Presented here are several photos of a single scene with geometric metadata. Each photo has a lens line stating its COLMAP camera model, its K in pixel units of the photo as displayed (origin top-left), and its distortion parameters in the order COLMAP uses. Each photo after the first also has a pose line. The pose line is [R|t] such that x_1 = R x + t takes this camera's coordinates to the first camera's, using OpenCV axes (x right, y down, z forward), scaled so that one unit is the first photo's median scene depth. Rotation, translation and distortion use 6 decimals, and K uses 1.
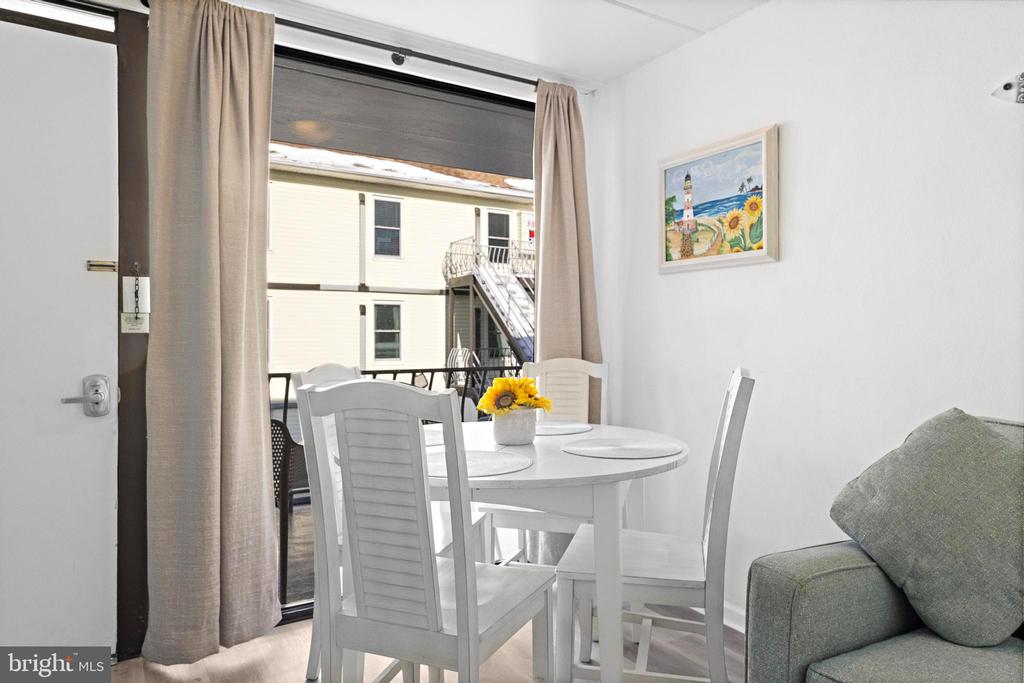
lens RADIAL K [[659.8, 0, 517.0], [0, 659.8, 339.7], [0, 0, 1]] dist [0.011238, -0.003272]
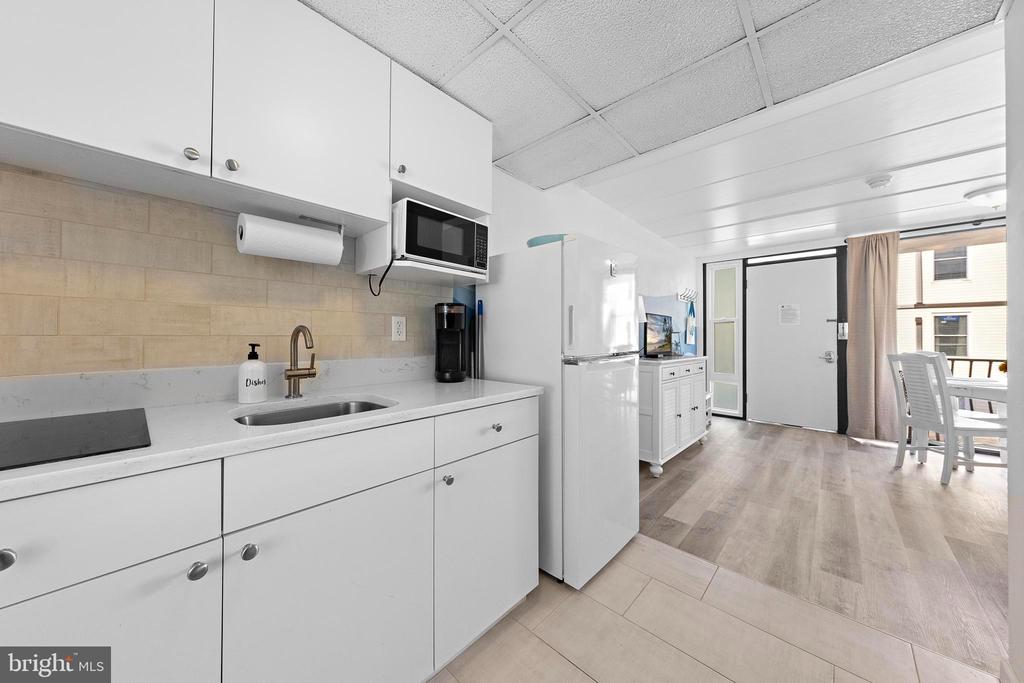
lens RADIAL K [[346.9, 0, 510.8], [0, 346.9, 333.8], [0, 0, 1]] dist [0.004932, -0.000161]
pose [[0.258475, -0.009589, -0.965970, 0.663493], [-0.007400, 0.999902, -0.011906, -0.004343], [0.965990, 0.010225, 0.258379, -1.036569]]
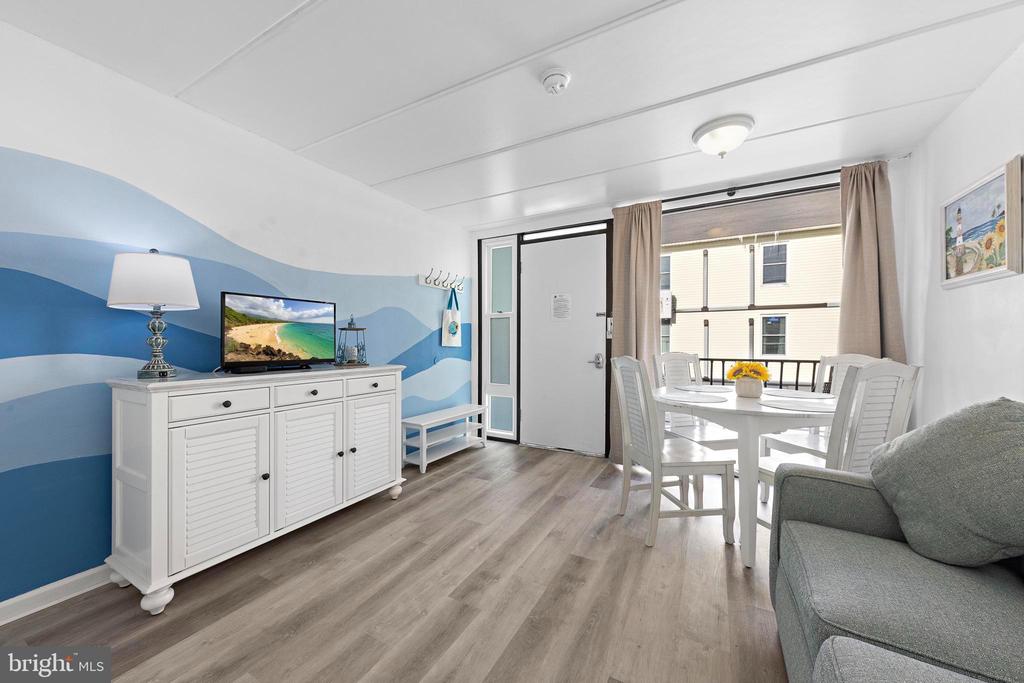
lens RADIAL K [[371.1, 0, 510.0], [0, 371.1, 345.2], [0, 0, 1]] dist [0.003597, -0.001106]
pose [[0.486601, 0.011493, -0.873549, 0.500919], [-0.001103, 0.999921, 0.012542, -0.000997], [0.873624, -0.005140, 0.486575, -0.086526]]
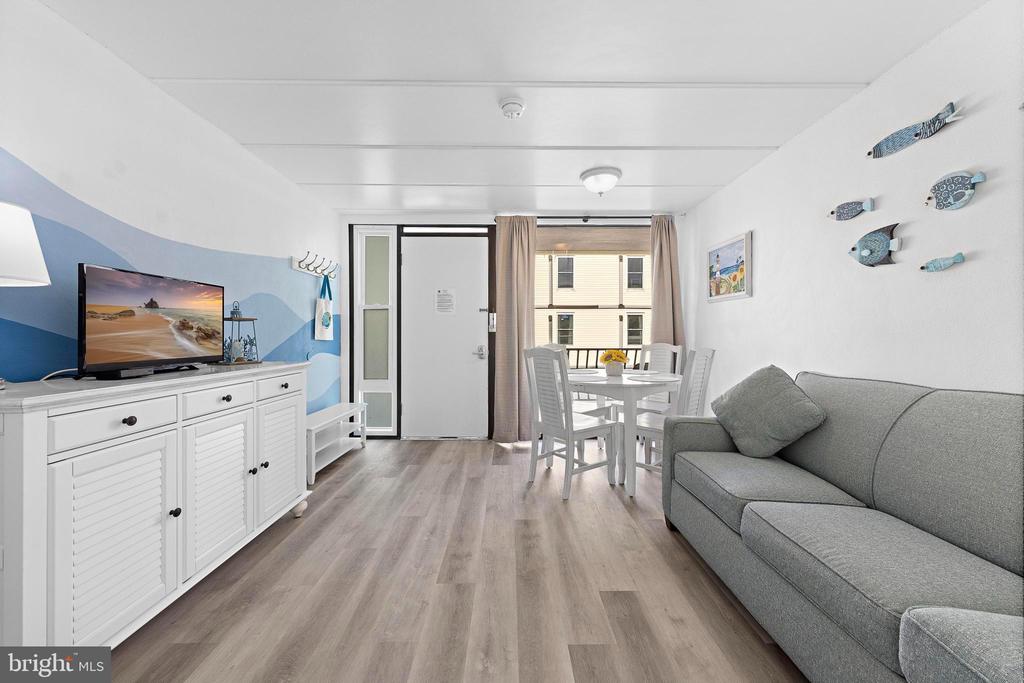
lens RADIAL K [[371.1, 0, 510.0], [0, 371.1, 336.0], [0, 0, 1]] dist [0.003597, -0.001106]
pose [[0.849625, 0.005211, -0.527362, 0.347600], [-0.002658, 0.999981, 0.005598, -0.001088], [0.527381, -0.003354, 0.849622, -0.358232]]
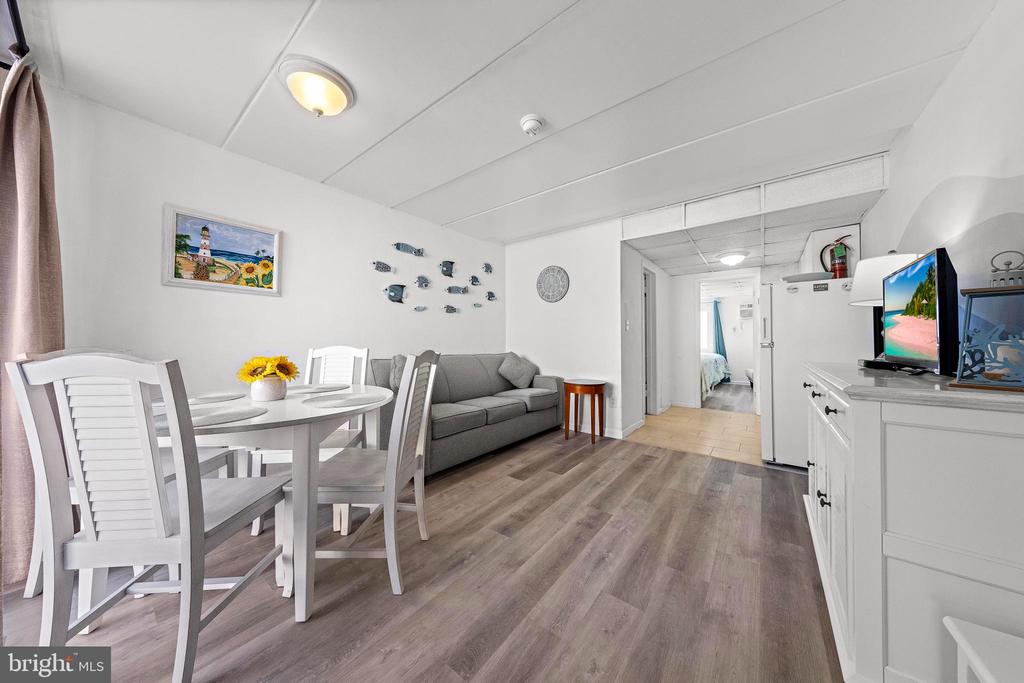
lens RADIAL K [[323.2, 0, 512.7], [0, 323.2, 338.8], [0, 0, 1]] dist [0.000810, 0.000017]
pose [[-0.346664, 0.011429, 0.937920, -0.763714], [-0.001107, 0.999920, -0.012593, 0.024092], [-0.937989, -0.005404, -0.346624, 0.632851]]
